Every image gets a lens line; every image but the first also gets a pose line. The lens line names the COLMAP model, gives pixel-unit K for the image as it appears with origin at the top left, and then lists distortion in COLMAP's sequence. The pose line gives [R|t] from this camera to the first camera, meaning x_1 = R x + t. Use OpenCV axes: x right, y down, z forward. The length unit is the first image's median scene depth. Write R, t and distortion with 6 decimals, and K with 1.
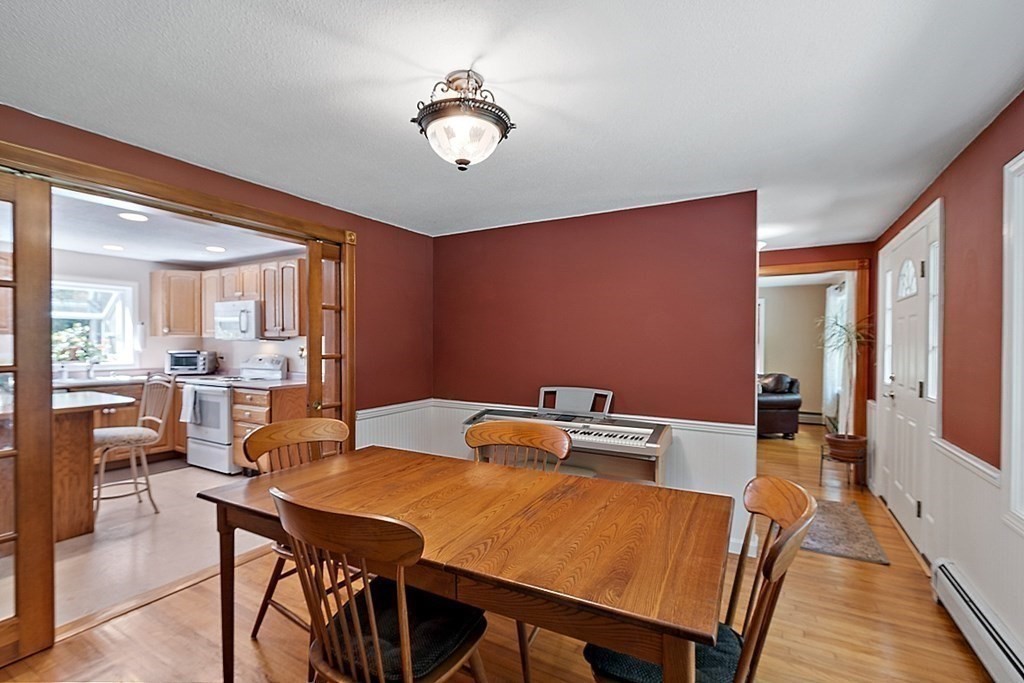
lens RADIAL K [[446.2, 0, 512.0], [0, 446.2, 341.5], [0, 0, 1]] dist [0.000405, 0.000089]
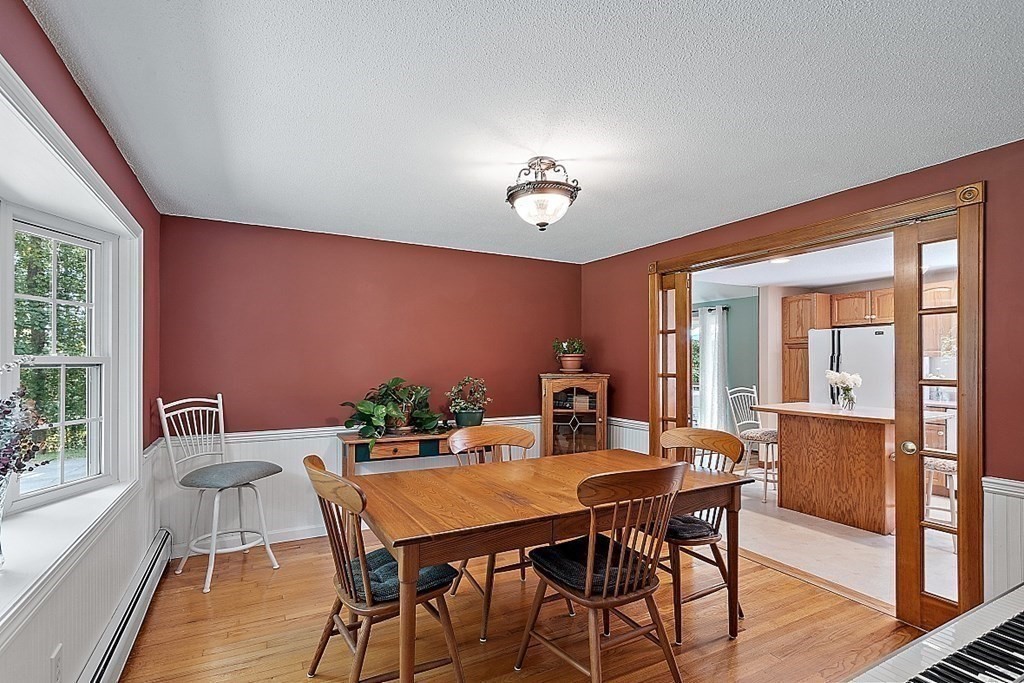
lens RADIAL K [[483.7, 0, 506.8], [0, 483.7, 360.3], [0, 0, 1]] dist [0.000891, 0.000030]
pose [[-0.532011, -0.008773, -0.846692, 1.159143], [-0.002002, 0.999957, -0.009102, 0.015168], [0.846735, -0.003147, -0.532006, 1.674502]]
